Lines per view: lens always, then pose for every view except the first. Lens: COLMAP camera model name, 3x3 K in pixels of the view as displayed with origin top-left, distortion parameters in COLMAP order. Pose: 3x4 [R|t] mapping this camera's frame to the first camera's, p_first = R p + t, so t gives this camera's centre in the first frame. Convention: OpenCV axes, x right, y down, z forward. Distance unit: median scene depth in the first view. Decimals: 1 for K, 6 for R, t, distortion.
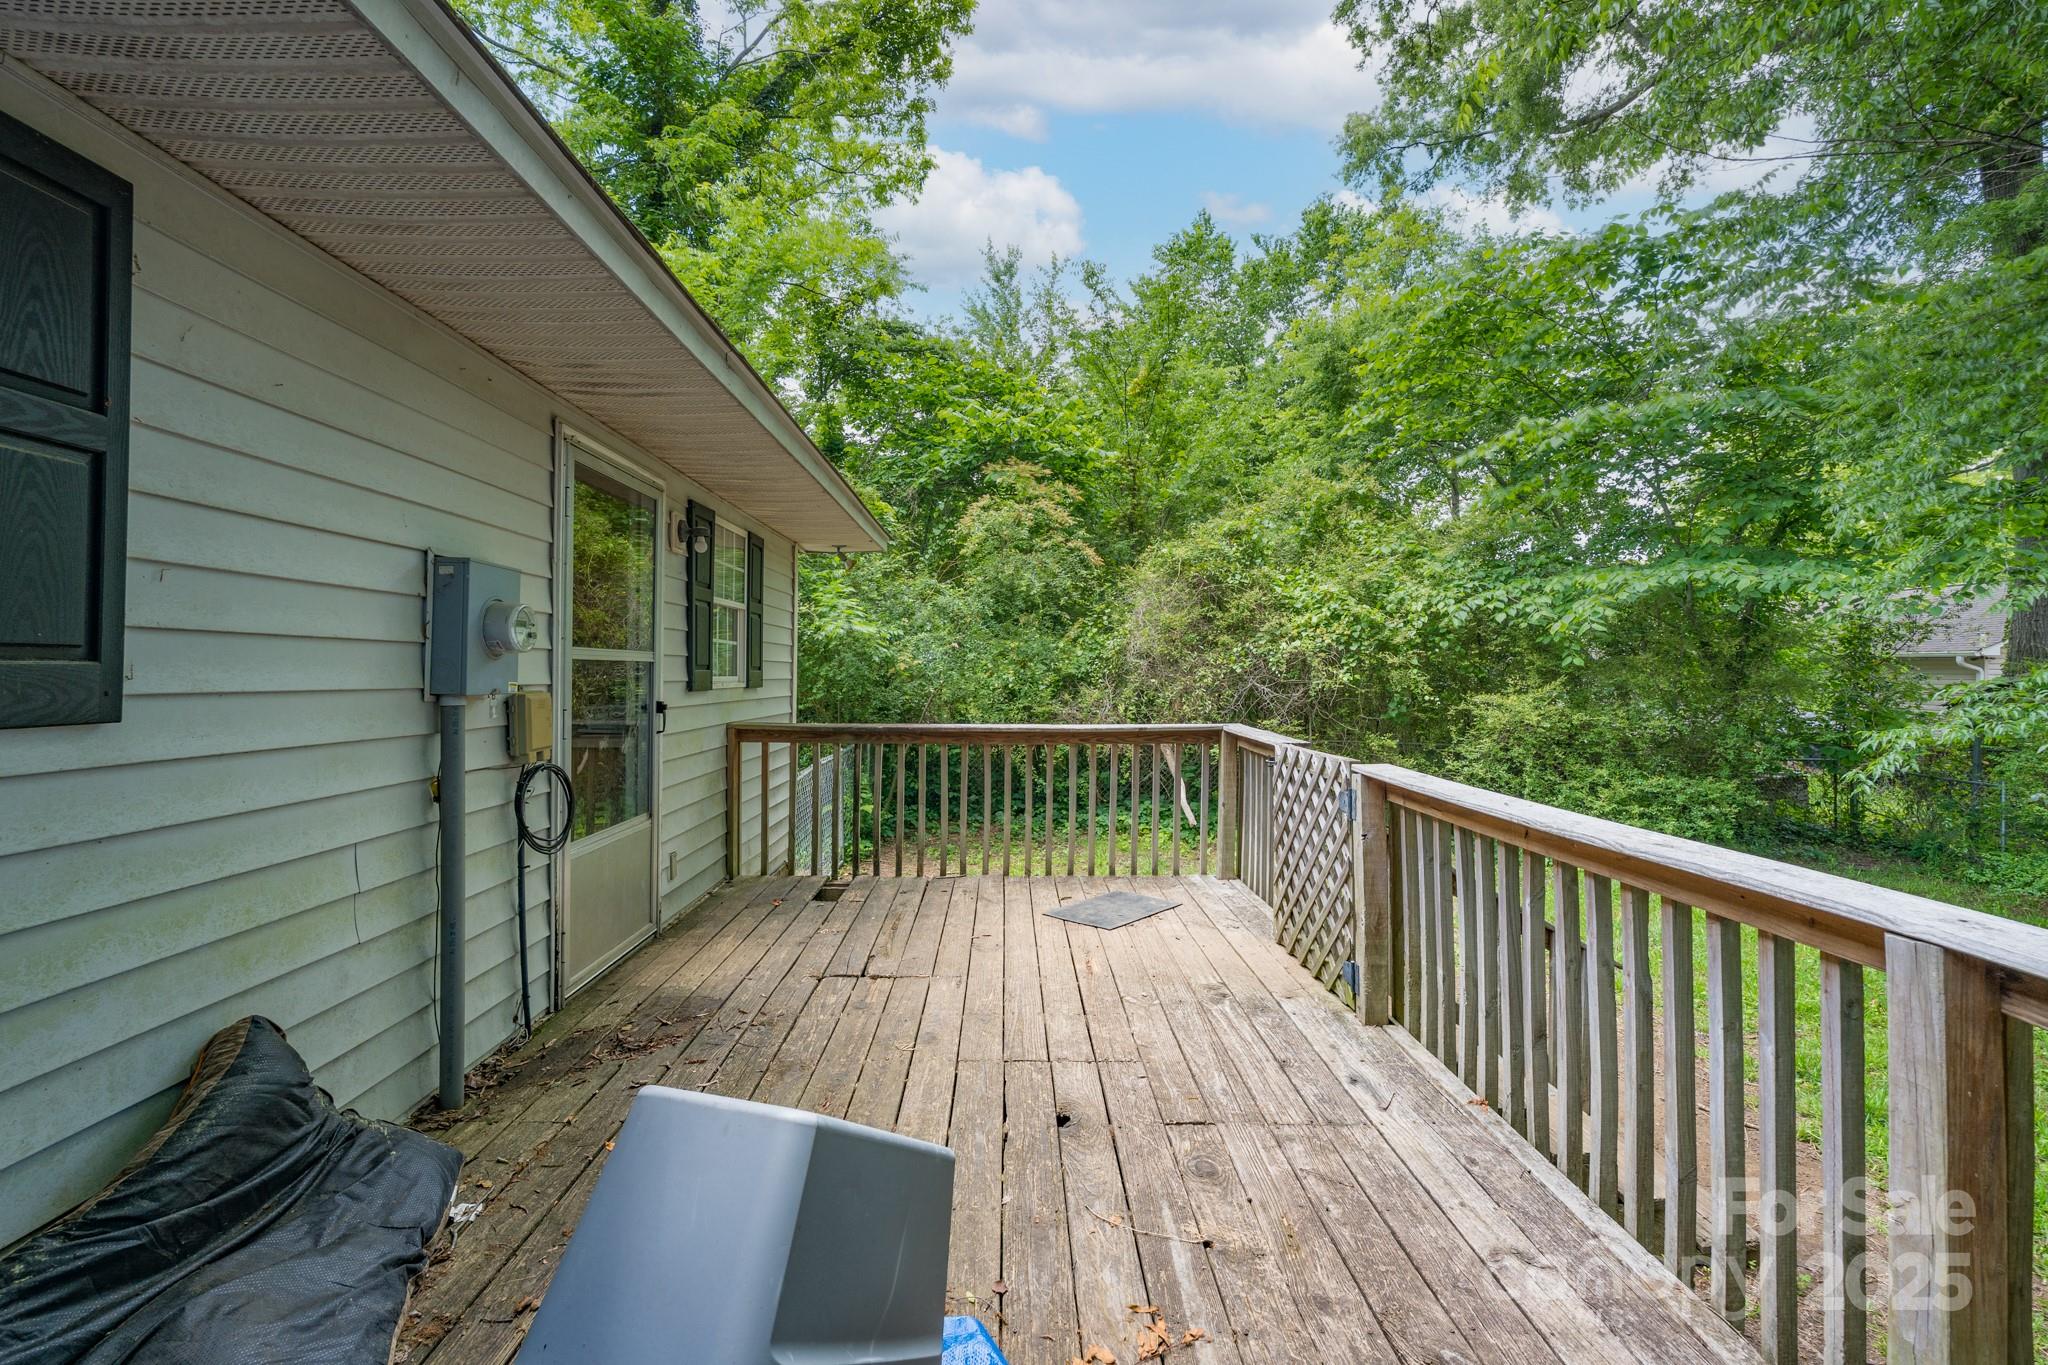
lens RADIAL K [[922.6, 0, 1023.4], [0, 922.6, 670.5], [0, 0, 1]] dist [-0.009157, 0.001043]
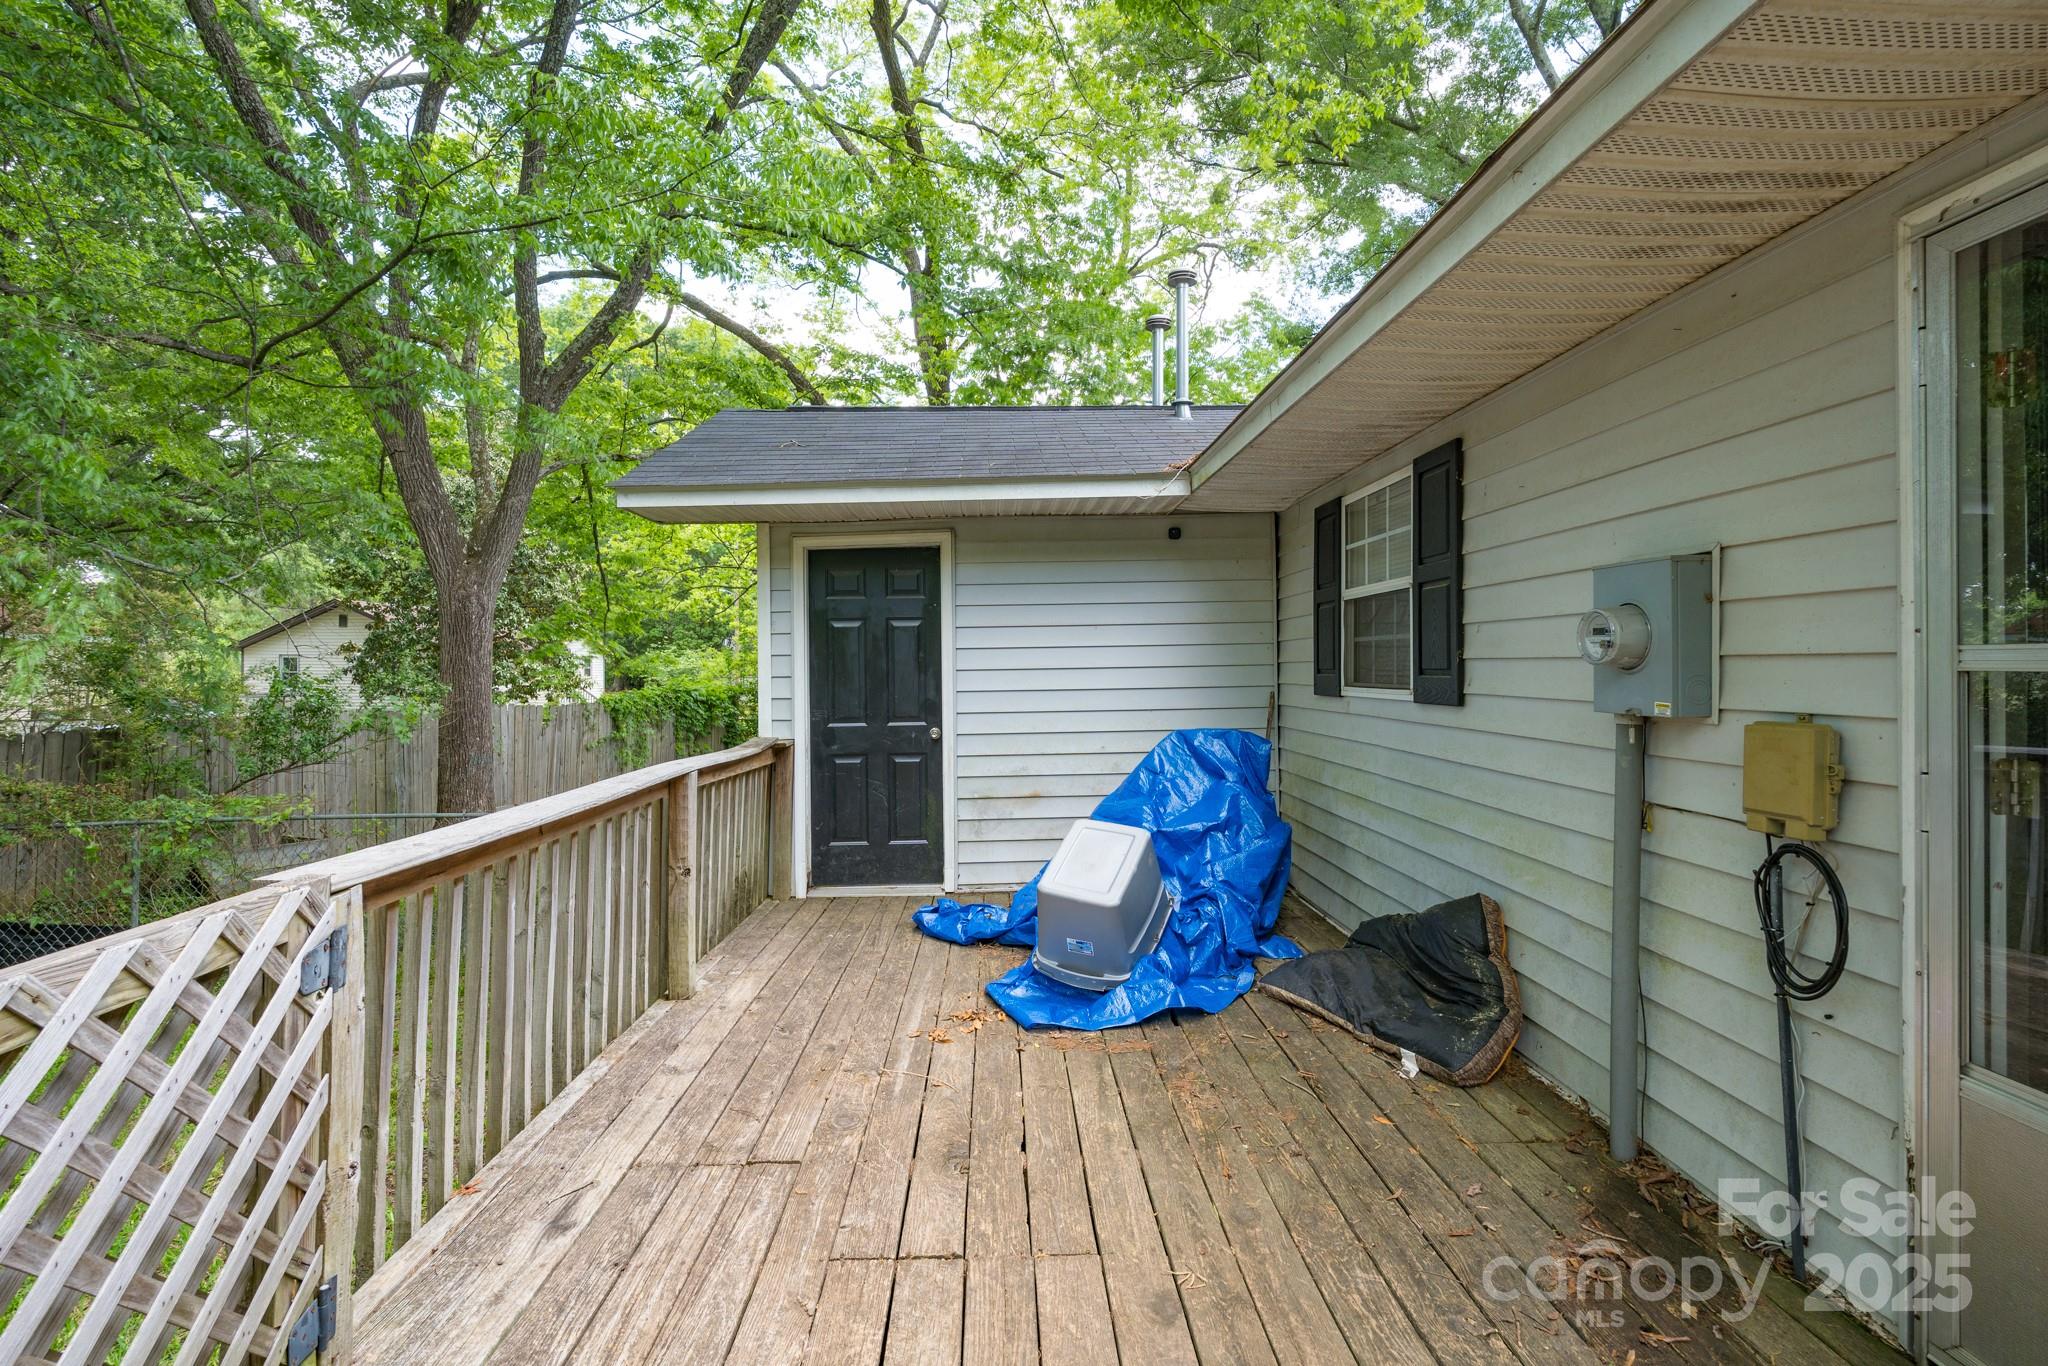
lens RADIAL K [[922.6, 0, 1022.0], [0, 922.6, 676.0], [0, 0, 1]] dist [-0.009157, 0.001043]
pose [[-0.999897, -0.005967, -0.013016, -0.001595], [-0.006083, 0.999942, 0.008855, -0.013487], [0.012962, 0.008933, -0.999876, 1.721818]]
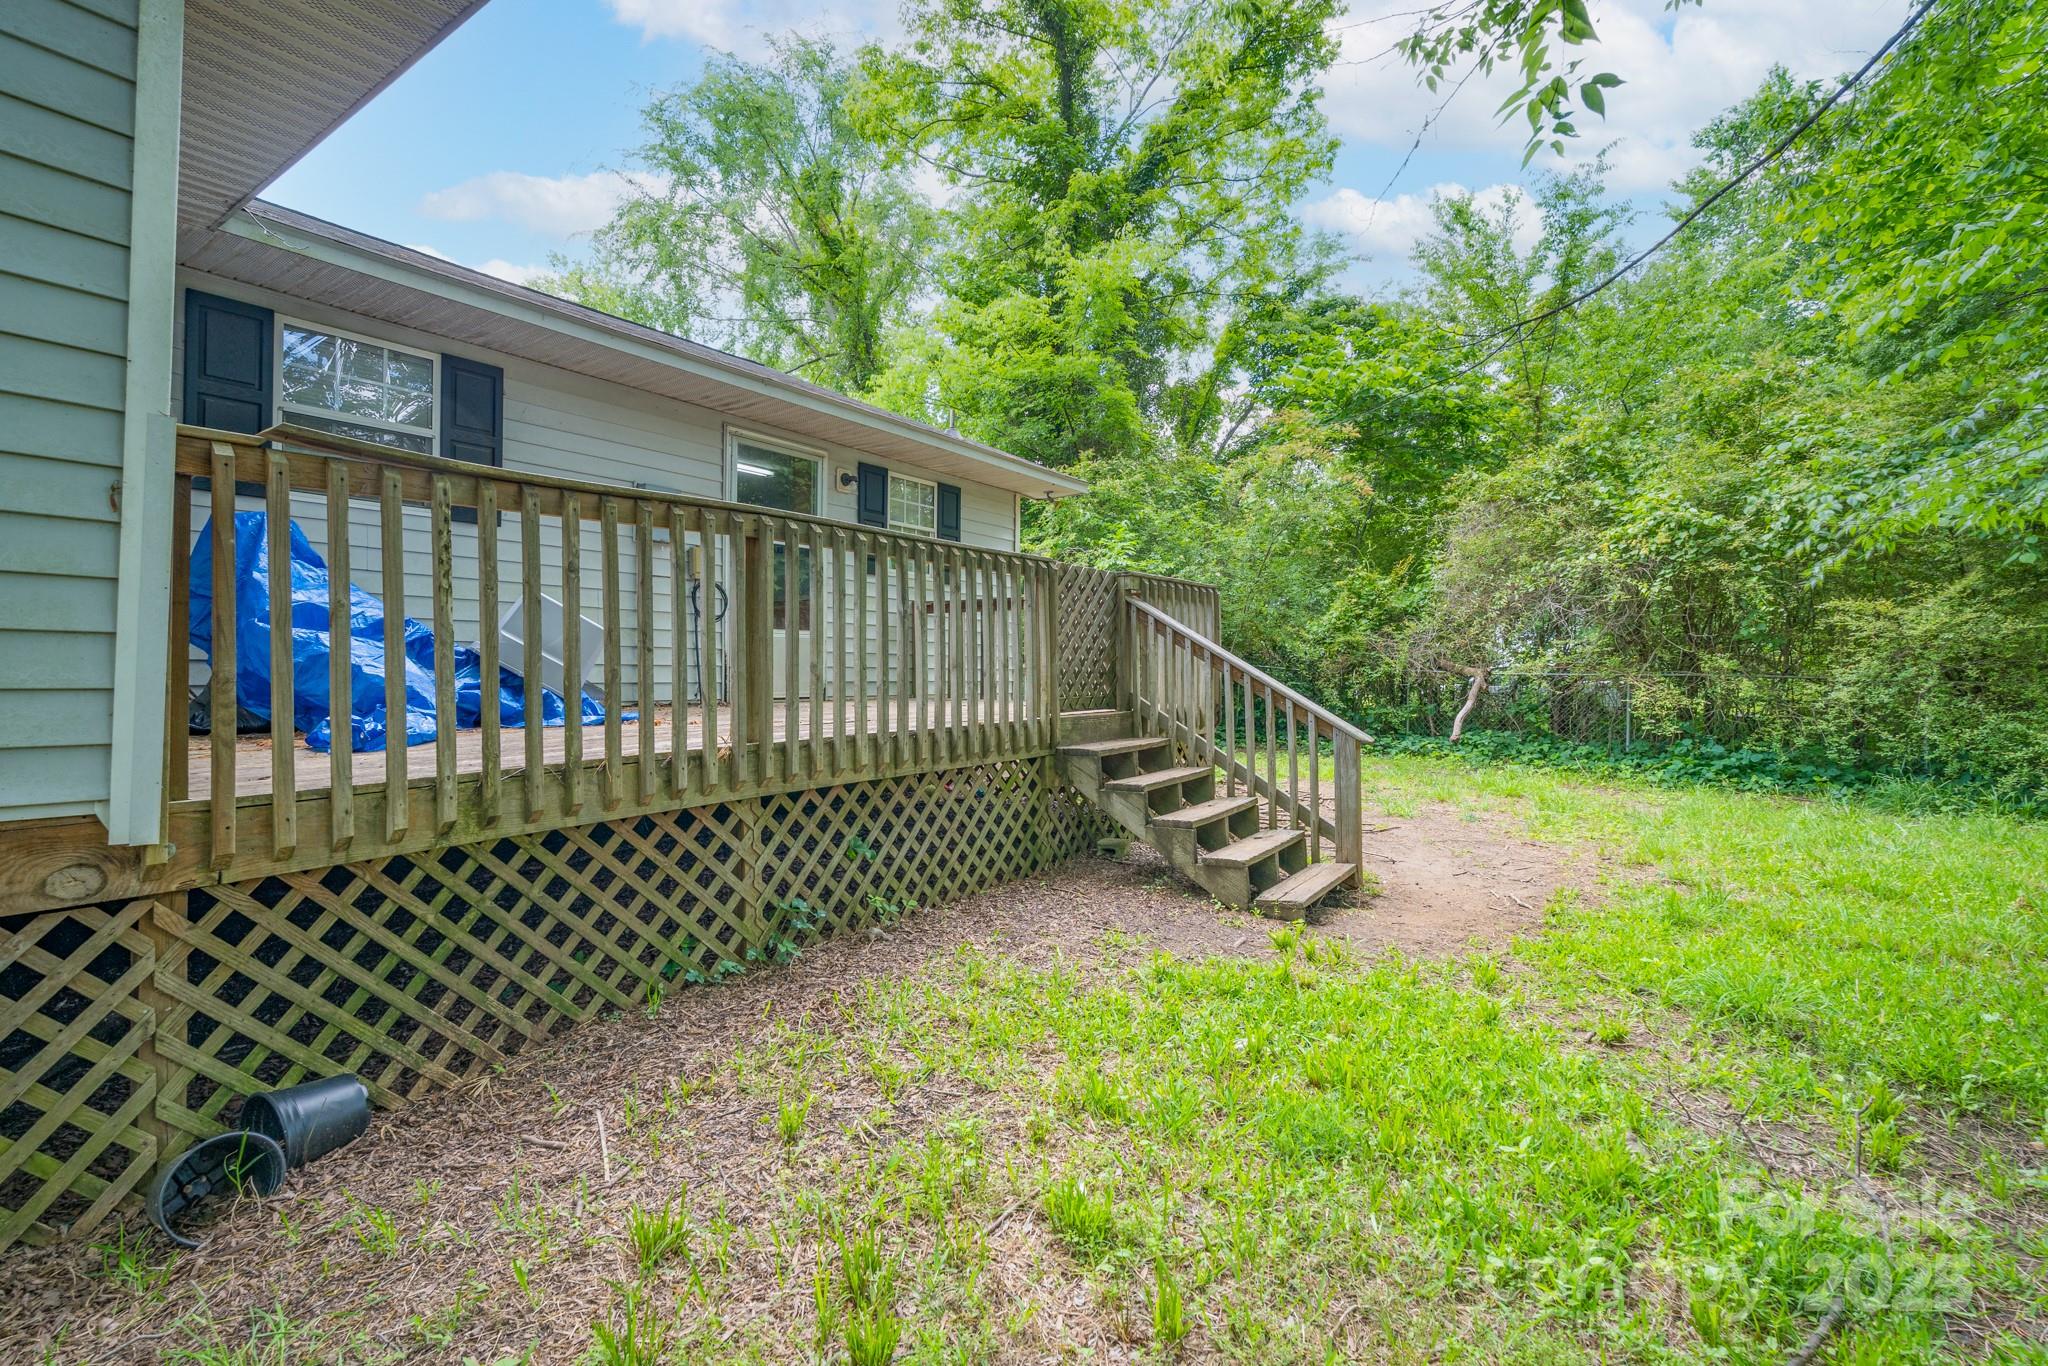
lens RADIAL K [[922.6, 0, 1030.4], [0, 922.6, 675.6], [0, 0, 1]] dist [-0.009157, 0.001043]
pose [[0.809937, -0.000447, -0.586517, 1.498777], [0.001670, 0.999997, 0.001545, 0.350012], [0.586515, -0.002231, 0.809935, -0.358554]]
